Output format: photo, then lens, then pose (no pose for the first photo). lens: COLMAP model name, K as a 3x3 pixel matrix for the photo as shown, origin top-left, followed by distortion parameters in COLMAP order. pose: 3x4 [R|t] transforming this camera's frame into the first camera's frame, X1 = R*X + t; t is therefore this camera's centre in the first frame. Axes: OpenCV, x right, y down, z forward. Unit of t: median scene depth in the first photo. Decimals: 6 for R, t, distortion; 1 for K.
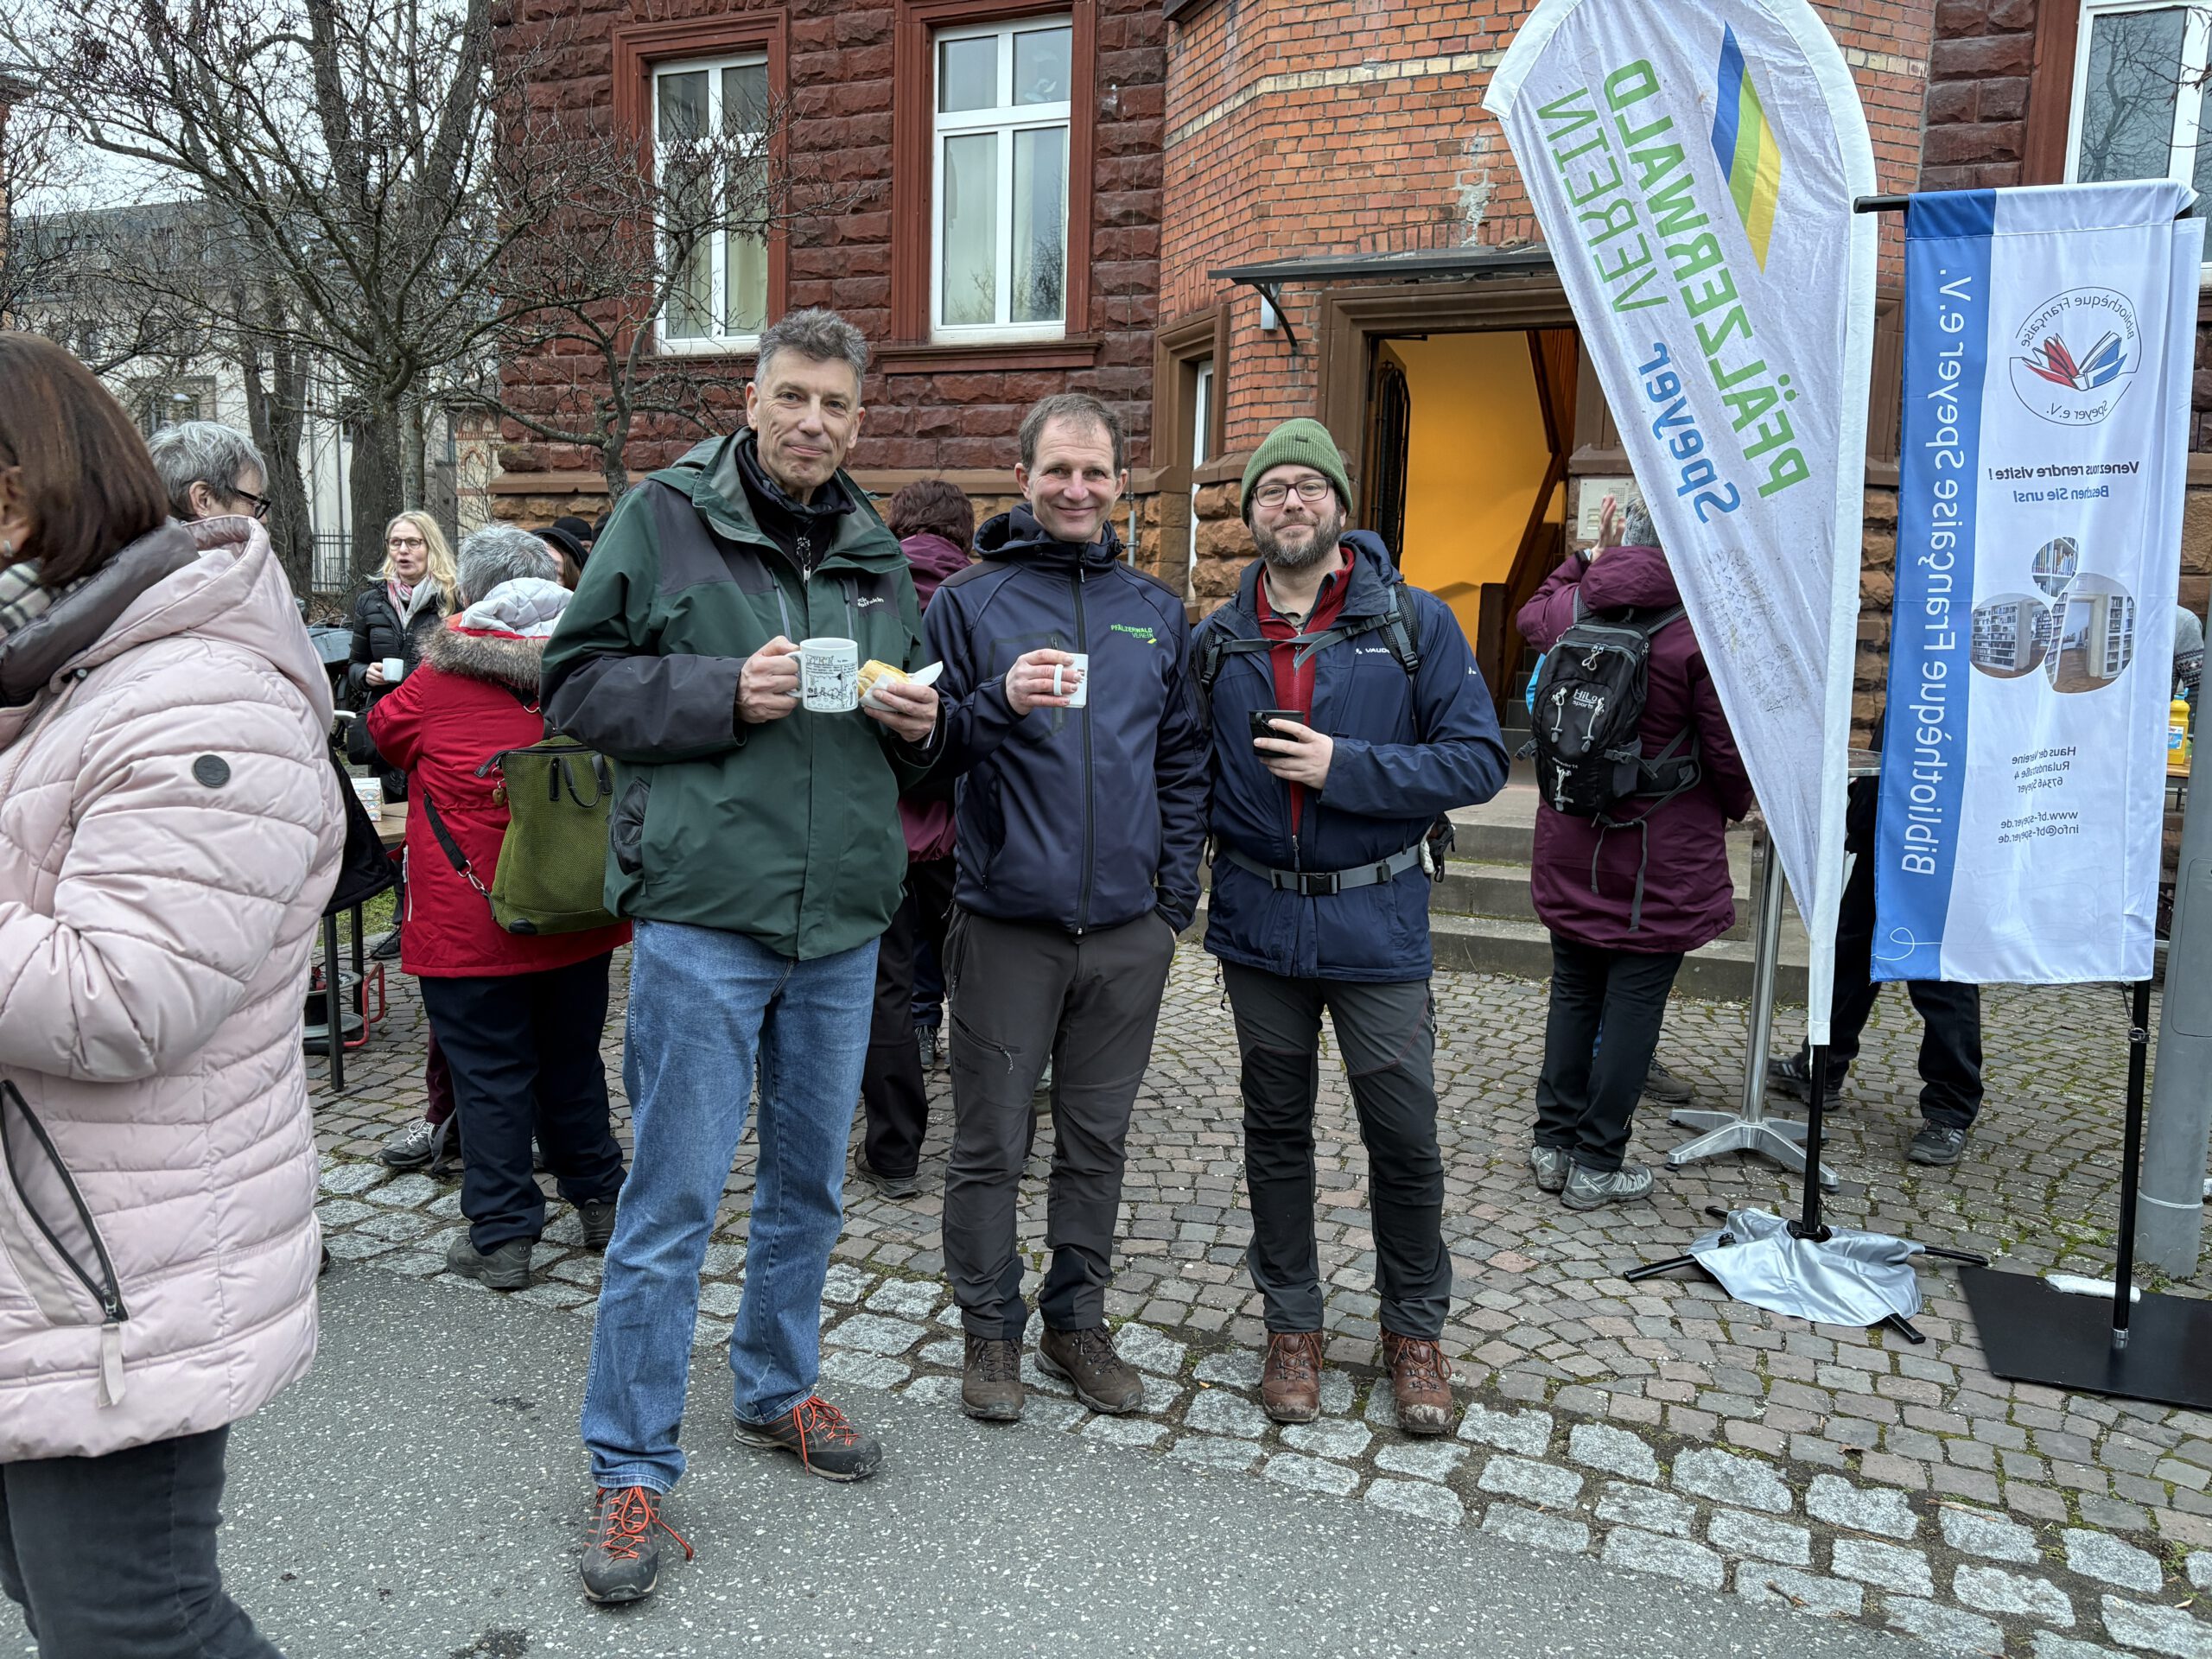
lens RADIAL K [[1610.0, 0, 1144.1], [0, 1610.0, 807.9], [0, 0, 1]] dist [0.045079, -0.055865]
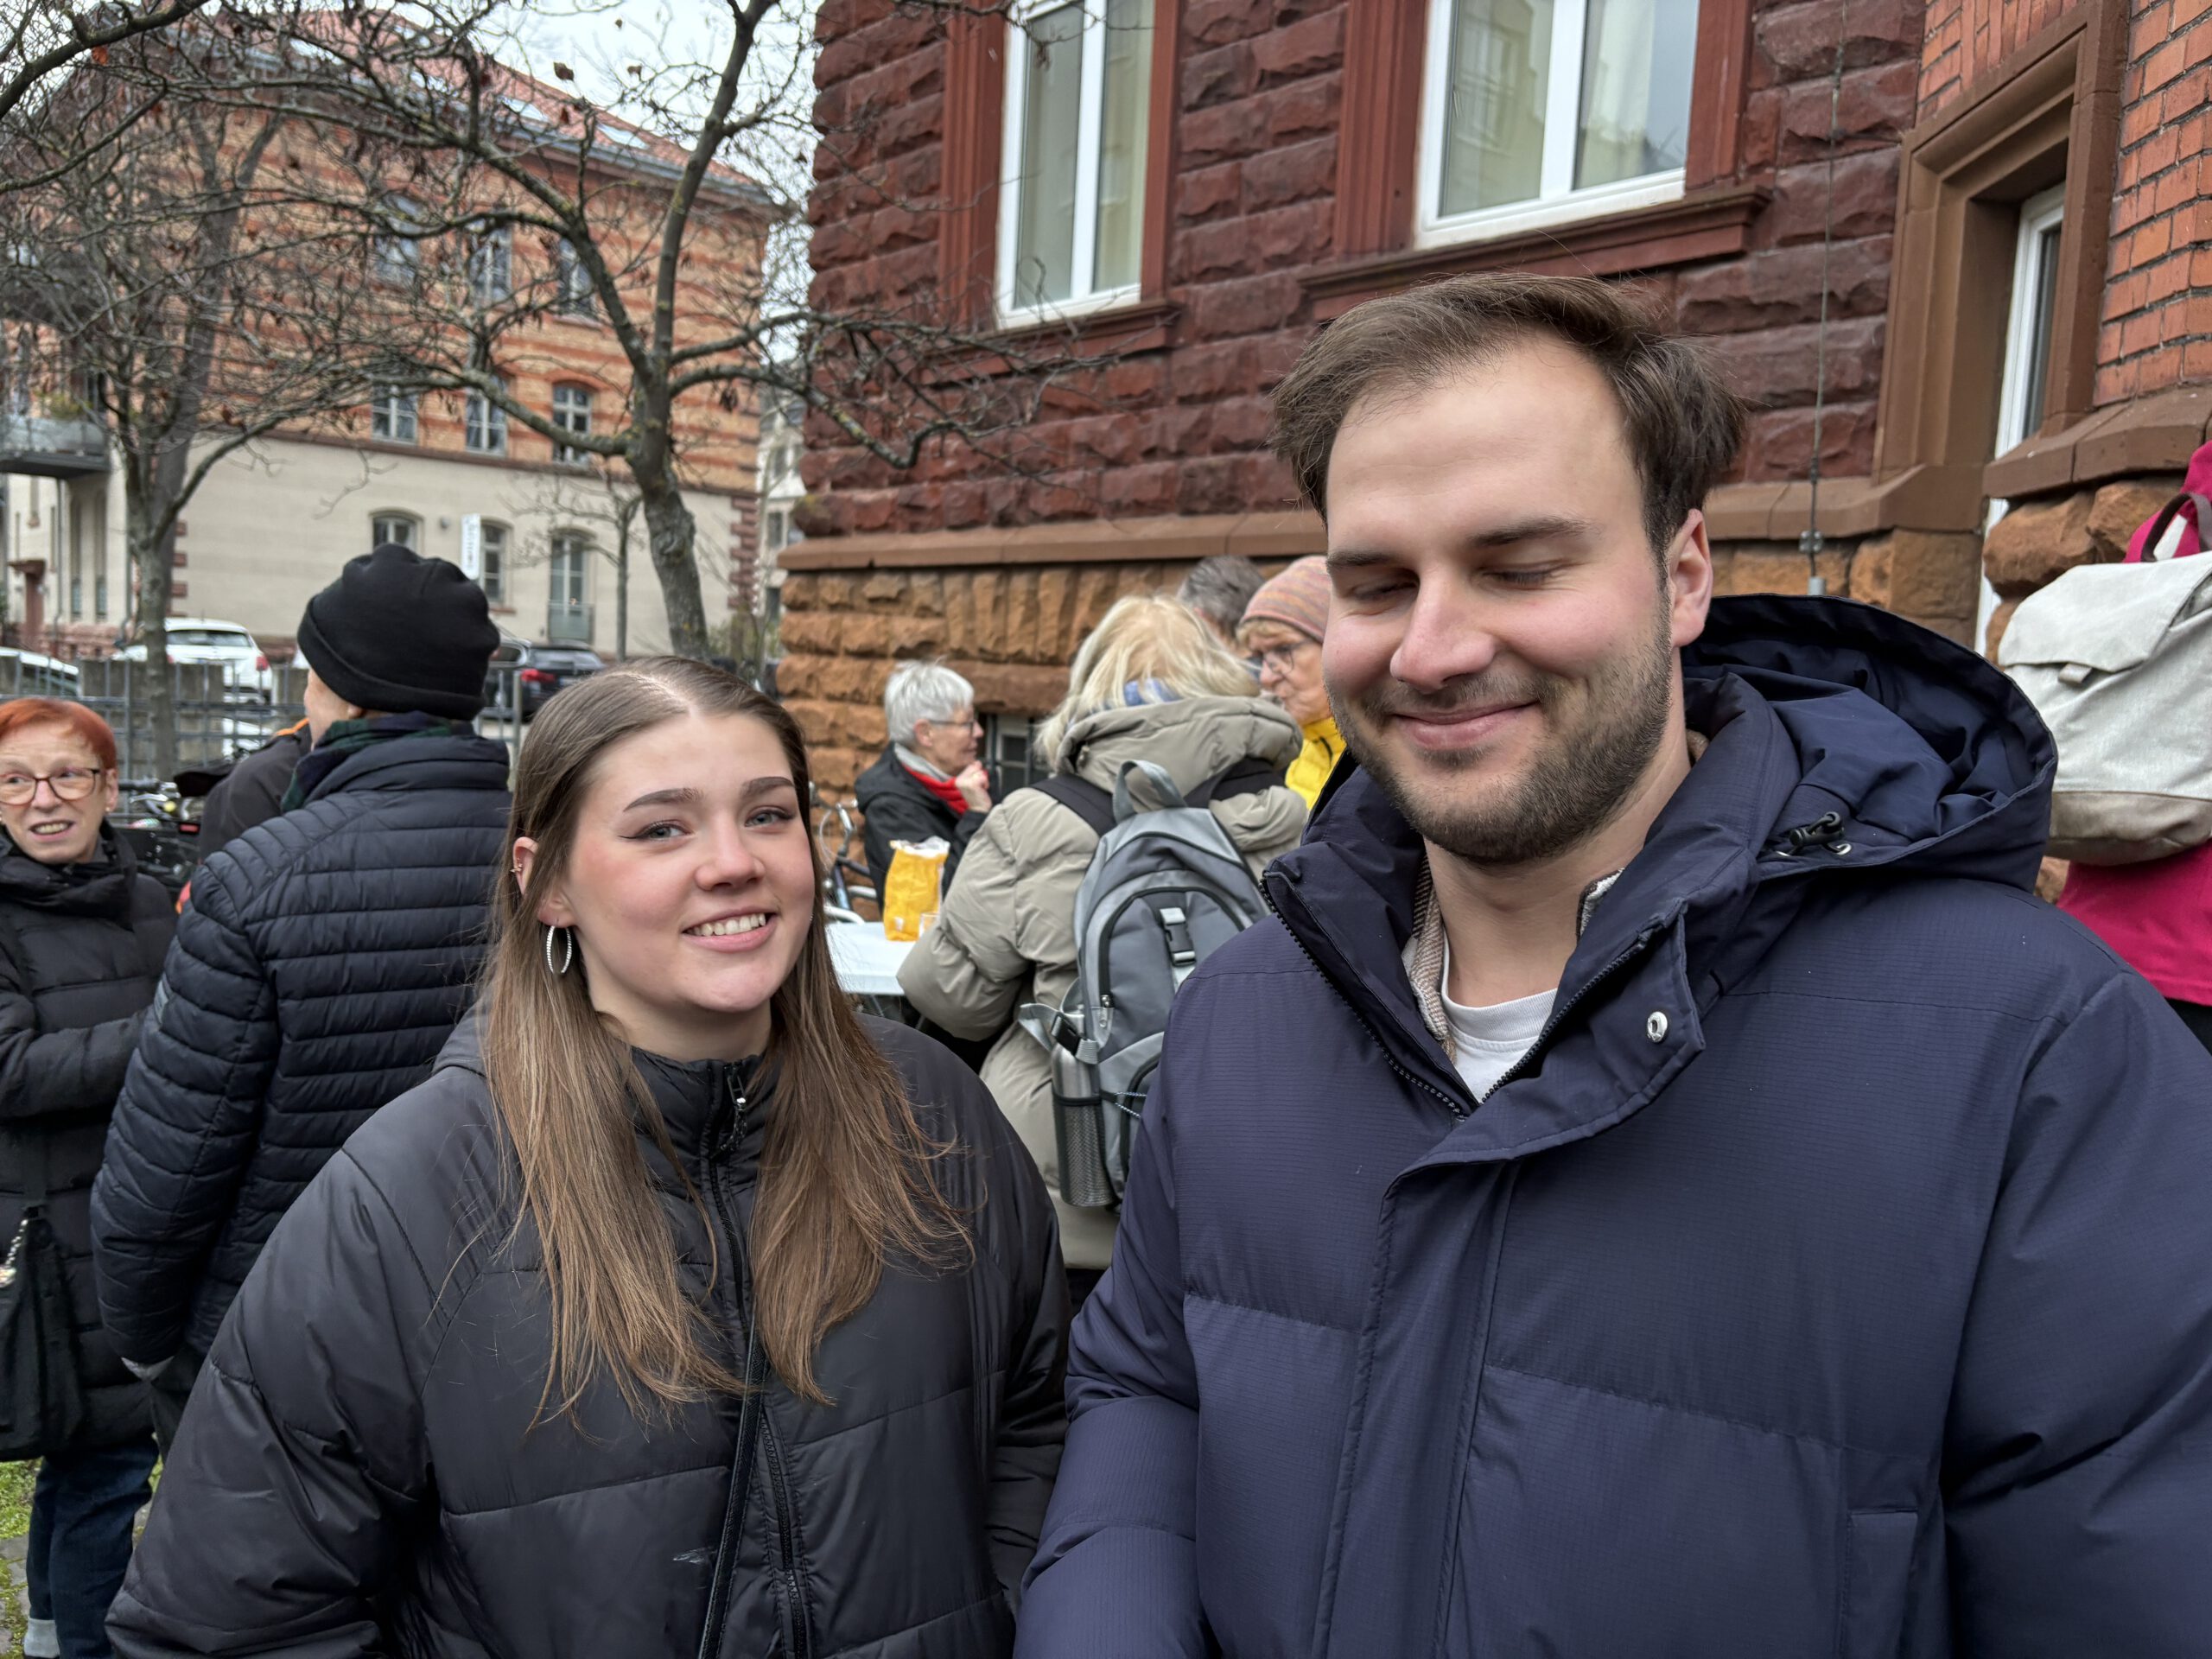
lens RADIAL K [[1687.3, 0, 1106.0], [0, 1687.3, 829.5], [0, 0, 1]] dist [0.045035, -0.043316]
pose [[0.903514, 0.054219, -0.425115, 0.017247], [-0.075464, 0.996593, -0.033282, -0.092806], [0.421862, 0.062152, 0.904527, 0.537805]]
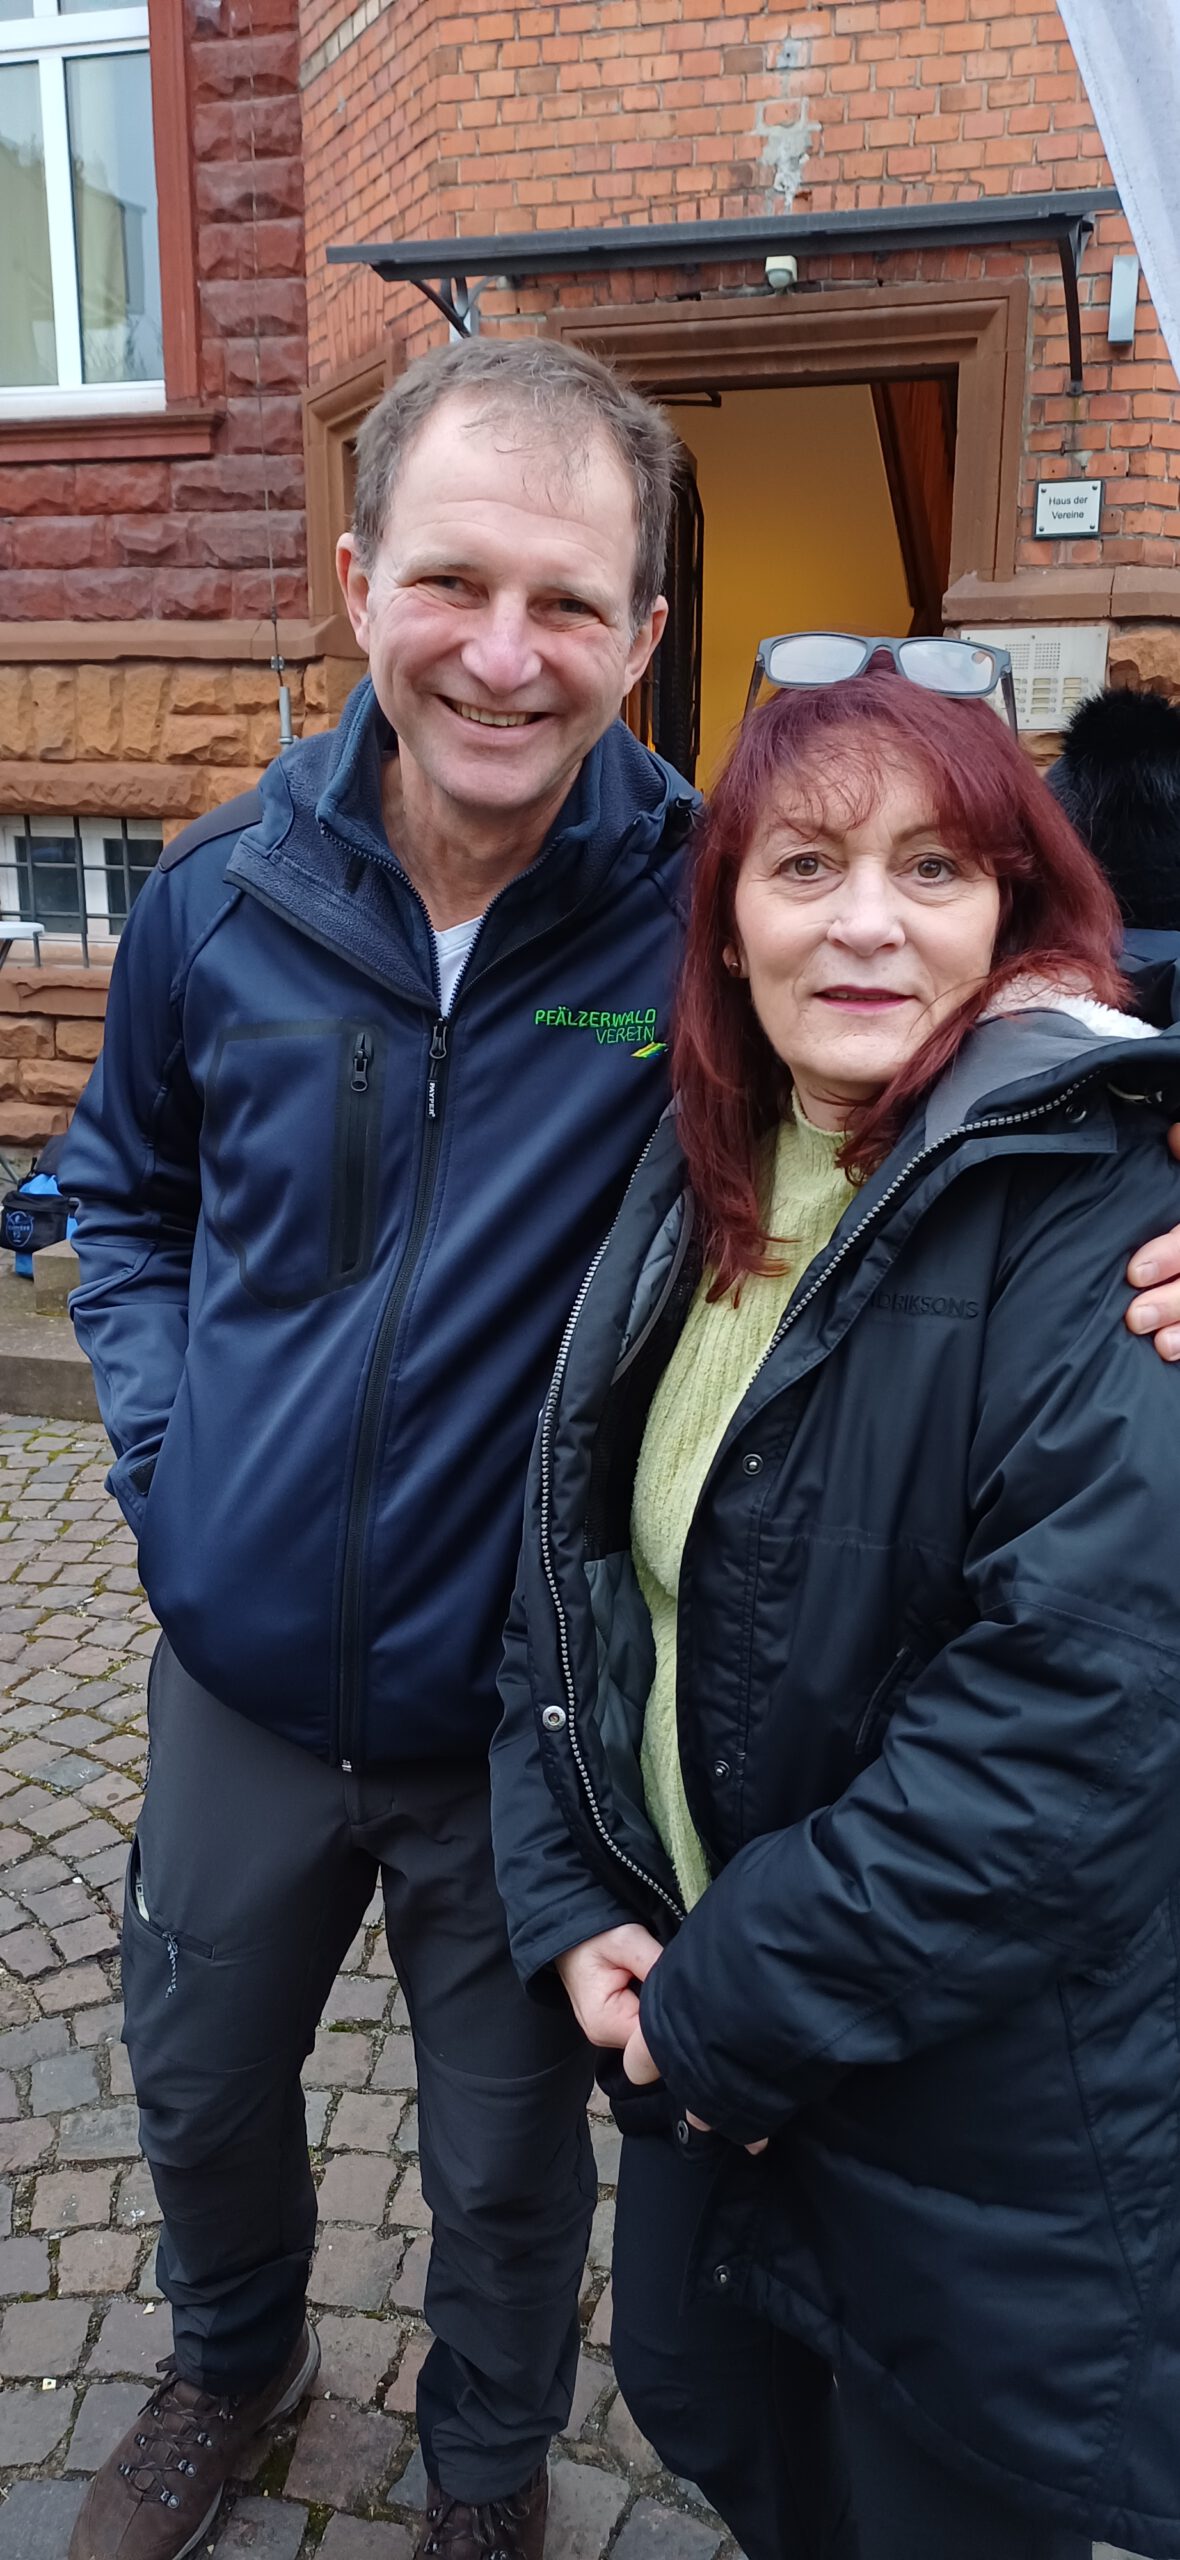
lens RADIAL K [[1841.6, 0, 657.5], [0, 1841.6, 1240.1], [0, 0, 1]] dist [0.041759, -0.006191]
pose [[0.993765, -0.036441, 0.105375, 0.056505], [0.025746, 0.994540, 0.101131, -0.035322], [-0.108485, -0.097788, 0.989277, 0.229766]]
